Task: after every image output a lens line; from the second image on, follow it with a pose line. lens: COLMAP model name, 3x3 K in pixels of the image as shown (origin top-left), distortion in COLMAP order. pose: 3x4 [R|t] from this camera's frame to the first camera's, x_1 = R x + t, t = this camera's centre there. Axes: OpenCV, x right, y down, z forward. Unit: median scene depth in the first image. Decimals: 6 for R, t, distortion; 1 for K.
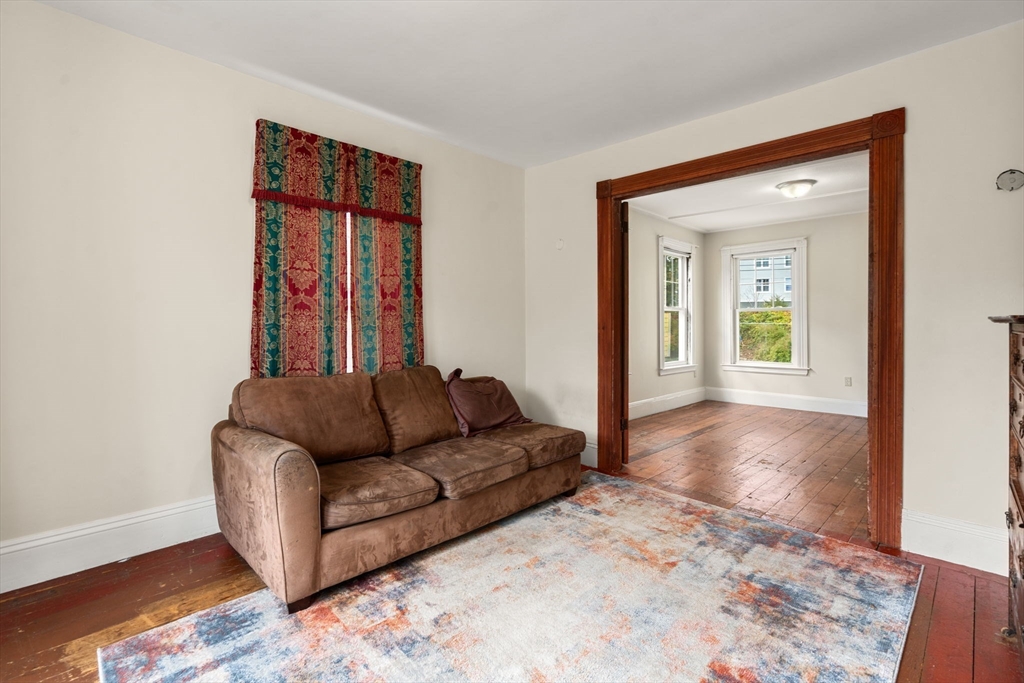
lens RADIAL K [[473.1, 0, 513.1], [0, 473.1, 329.7], [0, 0, 1]] dist [-0.000575, -0.000082]
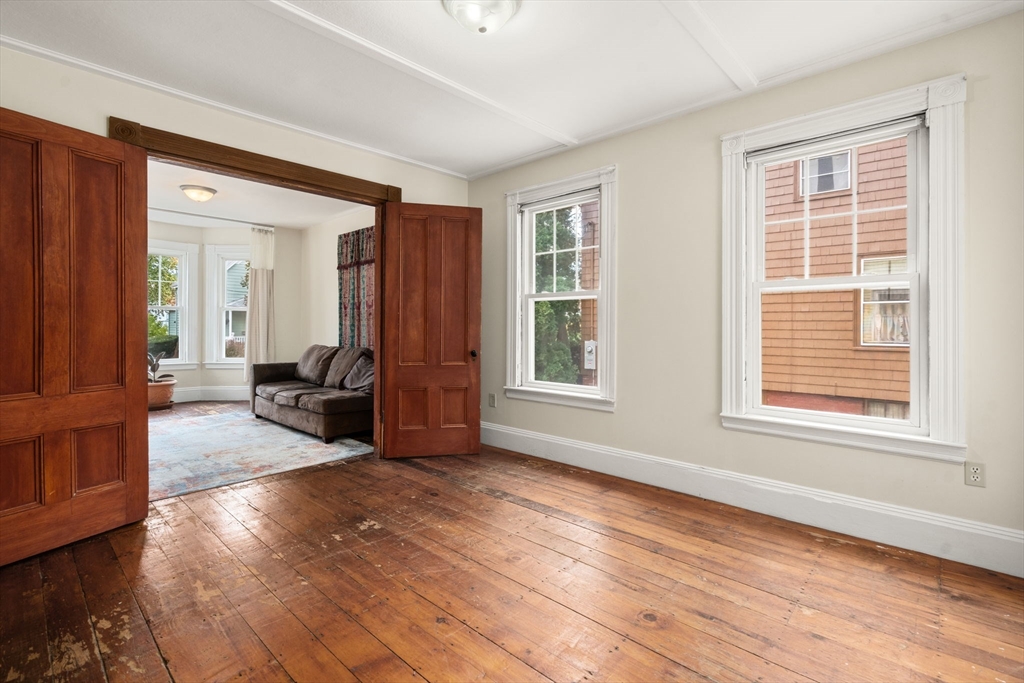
lens RADIAL K [[473.1, 0, 513.1], [0, 473.1, 329.7], [0, 0, 1]] dist [-0.000575, -0.000082]
pose [[0.030080, 0.013257, -0.999460, 1.569135], [-0.011039, 0.999855, 0.012930, -0.015980], [0.999487, 0.010644, 0.030222, 1.537407]]
